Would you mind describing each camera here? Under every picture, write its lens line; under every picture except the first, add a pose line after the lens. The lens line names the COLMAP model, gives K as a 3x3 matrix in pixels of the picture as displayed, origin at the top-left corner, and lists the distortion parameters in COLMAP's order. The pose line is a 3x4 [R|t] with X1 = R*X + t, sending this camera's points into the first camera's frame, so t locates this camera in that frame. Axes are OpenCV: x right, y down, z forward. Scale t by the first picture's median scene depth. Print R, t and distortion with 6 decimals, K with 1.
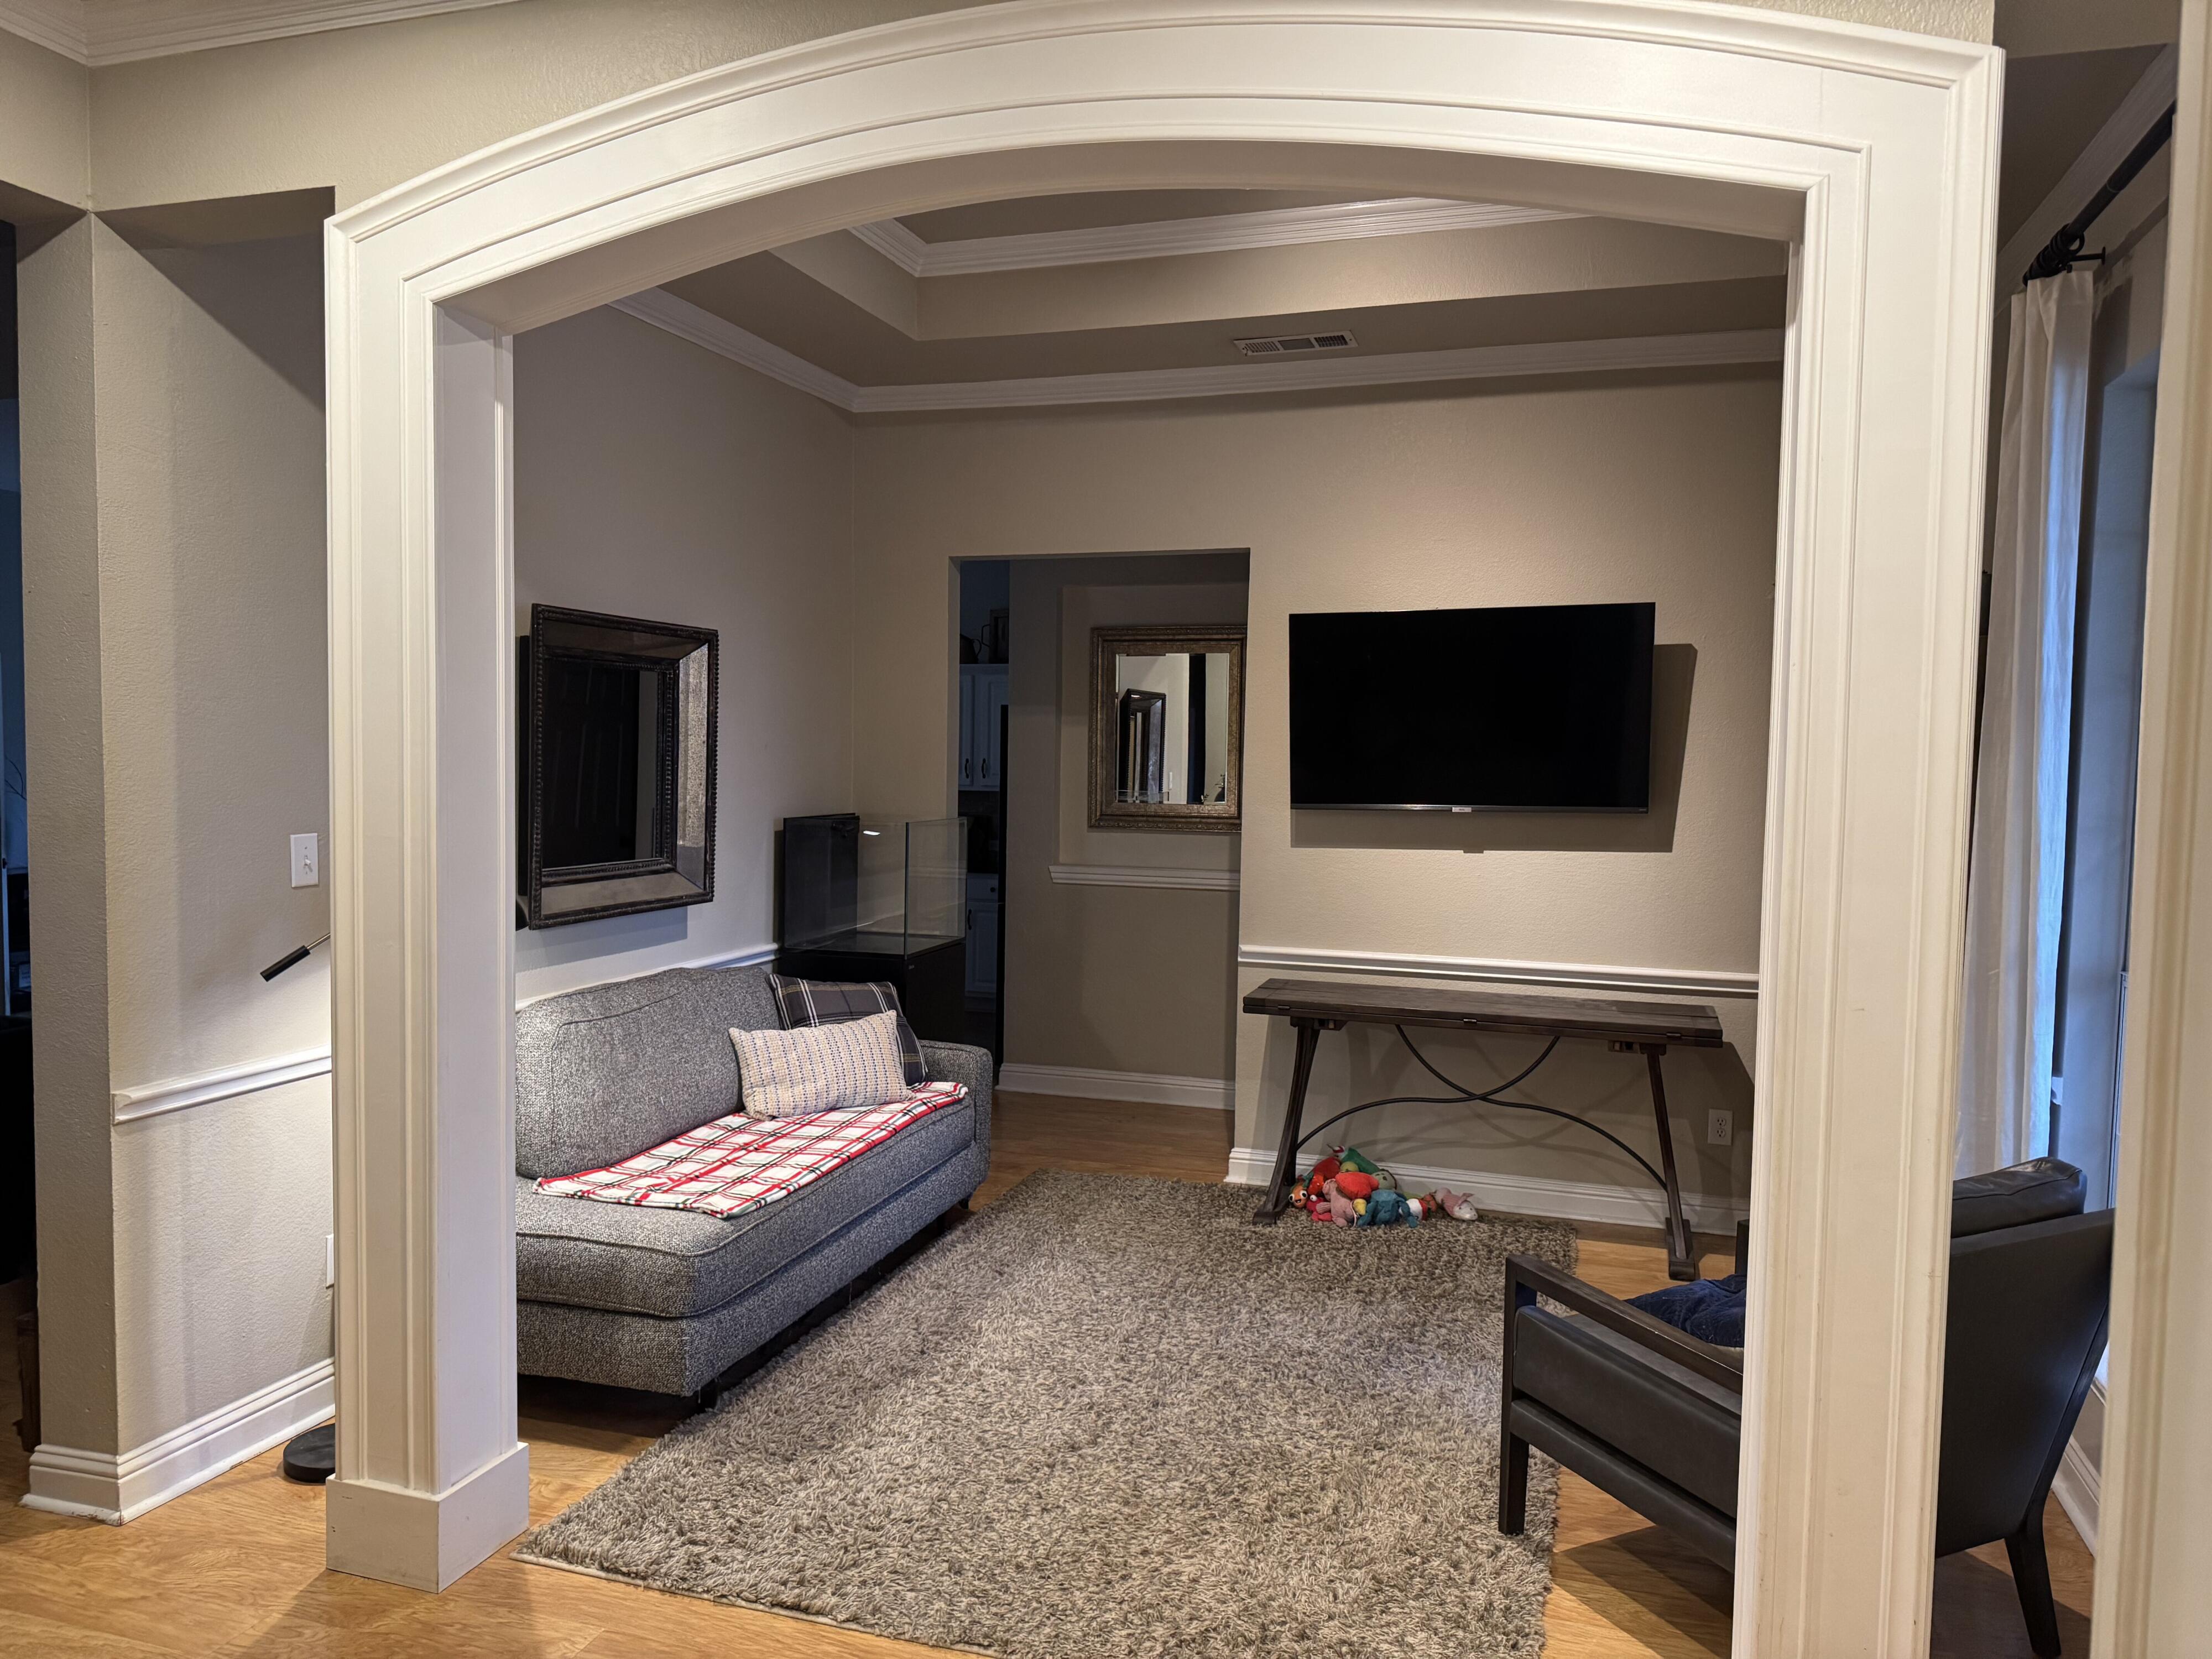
lens RADIAL K [[1545.3, 0, 1106.0], [0, 1545.3, 829.5], [0, 0, 1]] dist [0.153541, -0.194499]
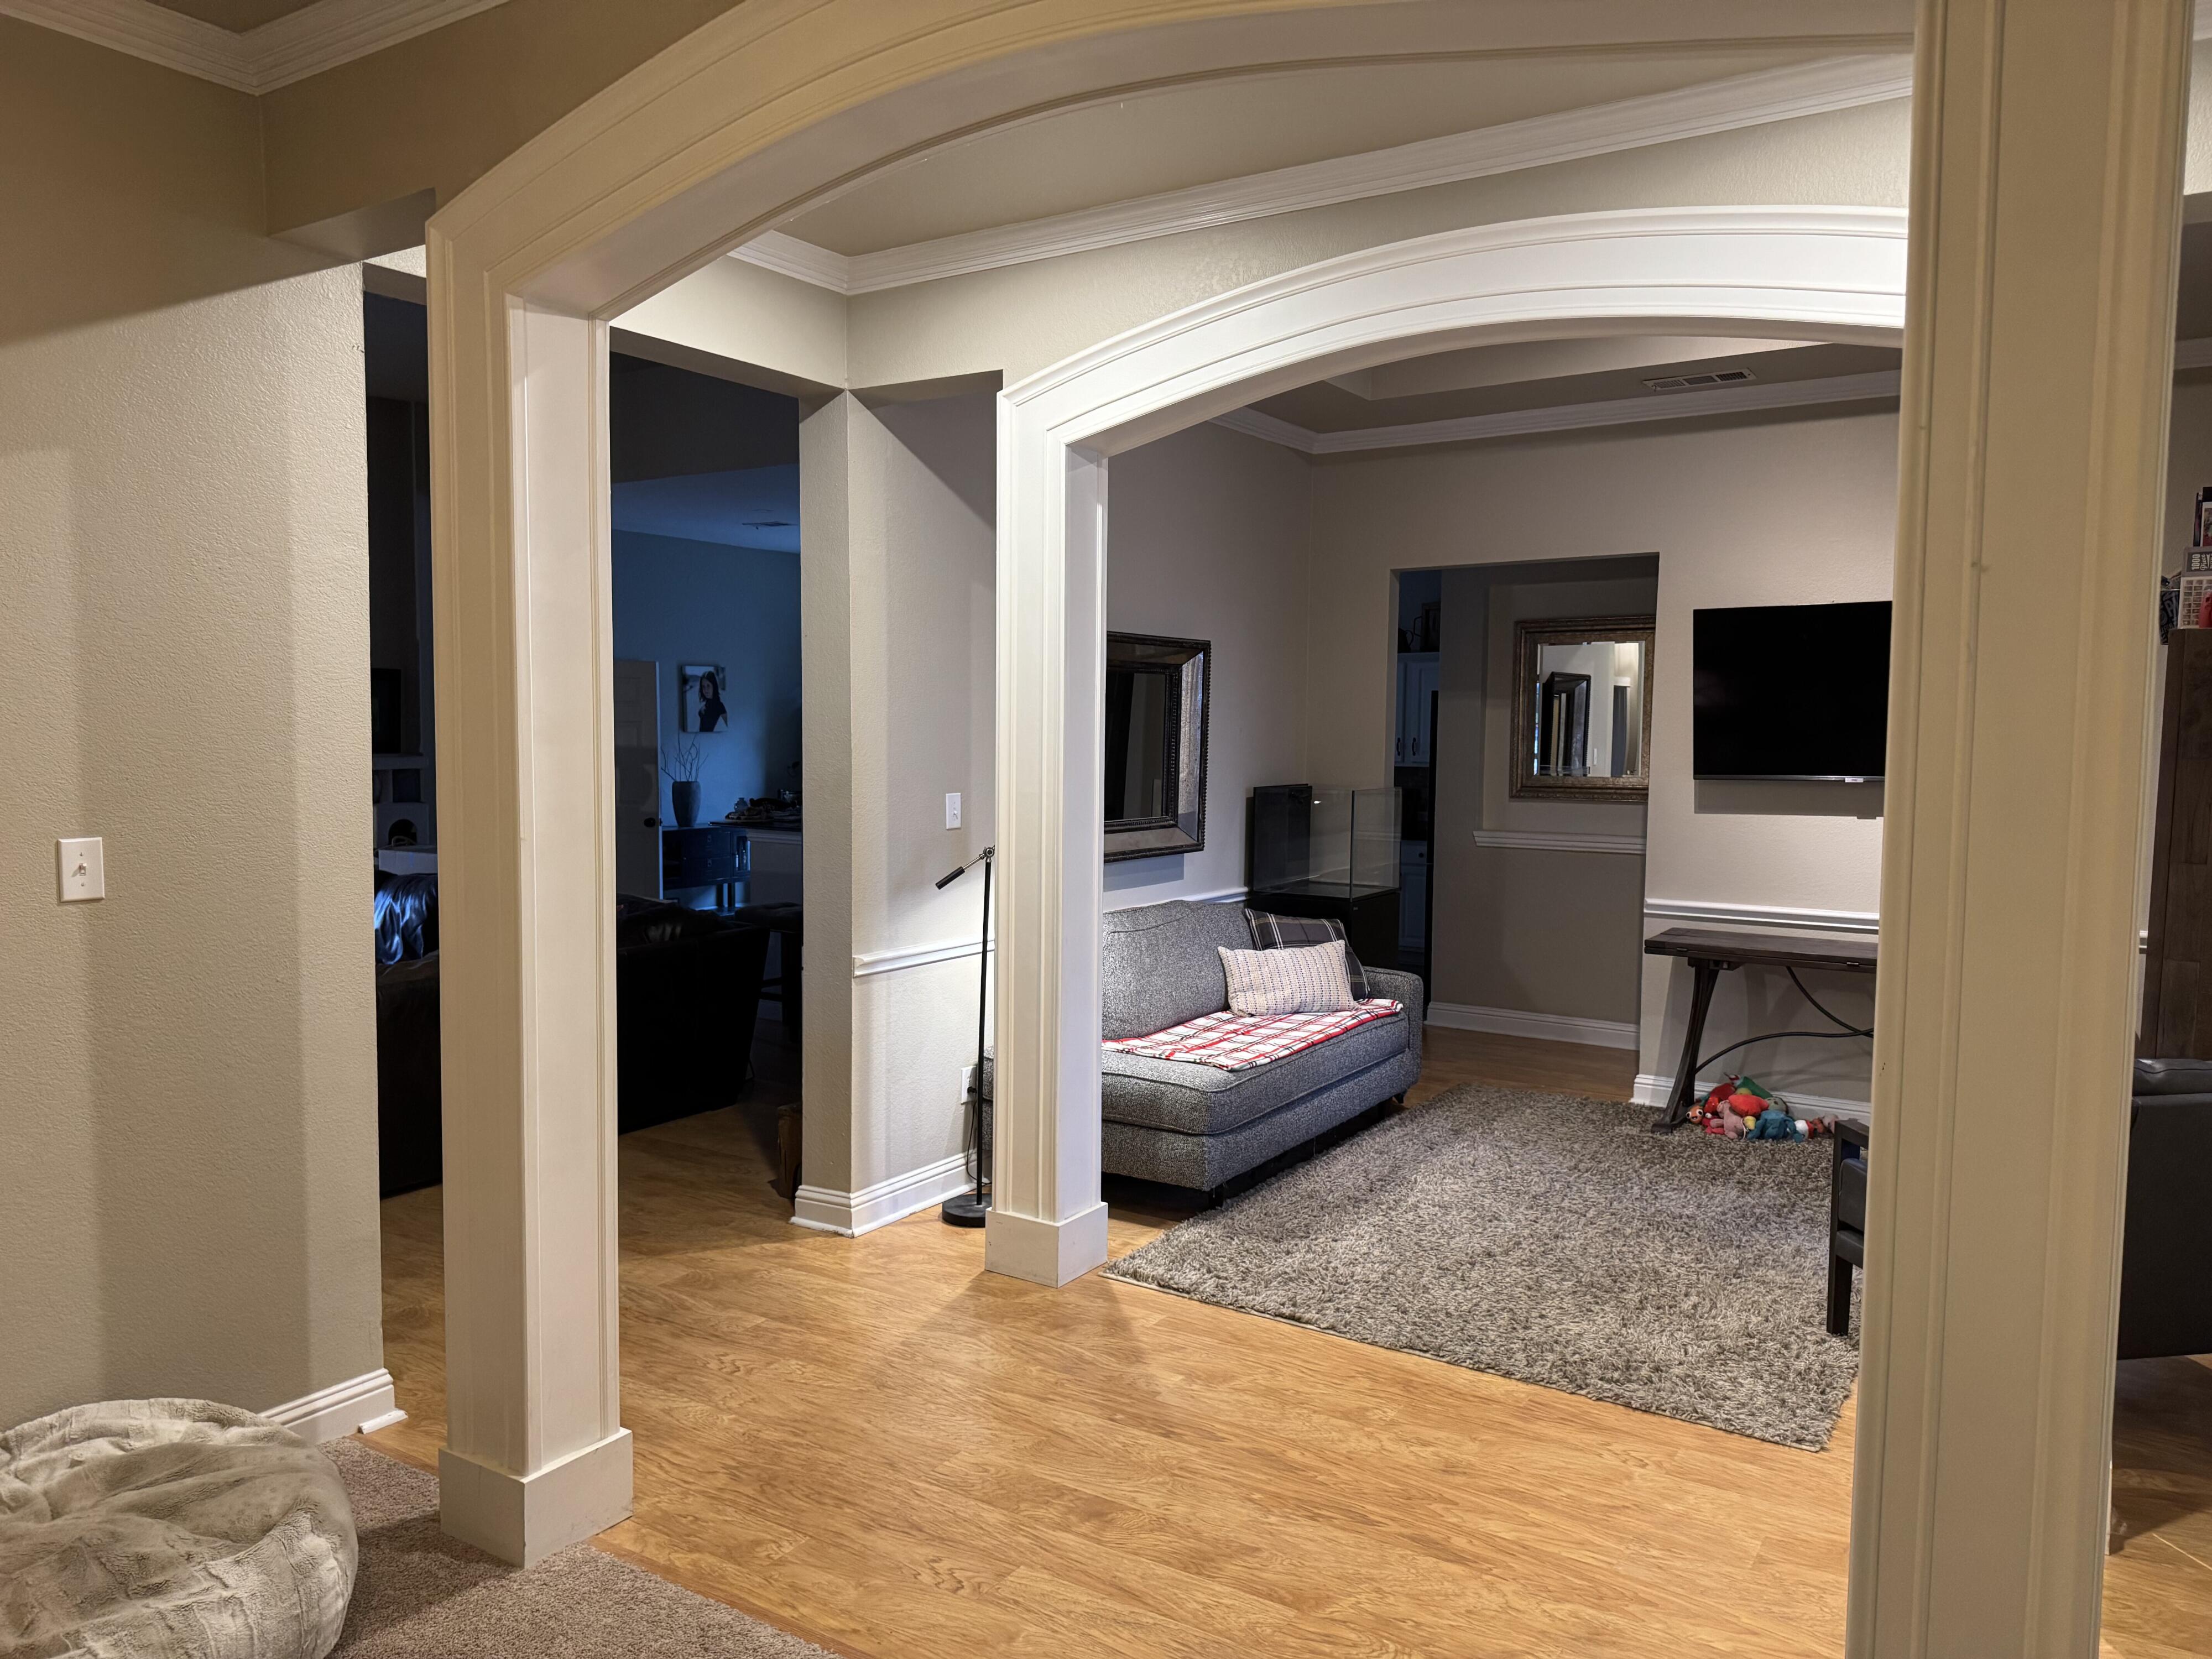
lens RADIAL K [[1552.3, 0, 1098.9], [0, 1552.3, 832.3], [0, 0, 1]] dist [0.153984, -0.330556]
pose [[0.962789, 0.010495, -0.270050, 0.013821], [-0.006651, 0.999863, 0.015146, 0.013321], [0.270172, -0.012786, 0.962727, -0.292543]]
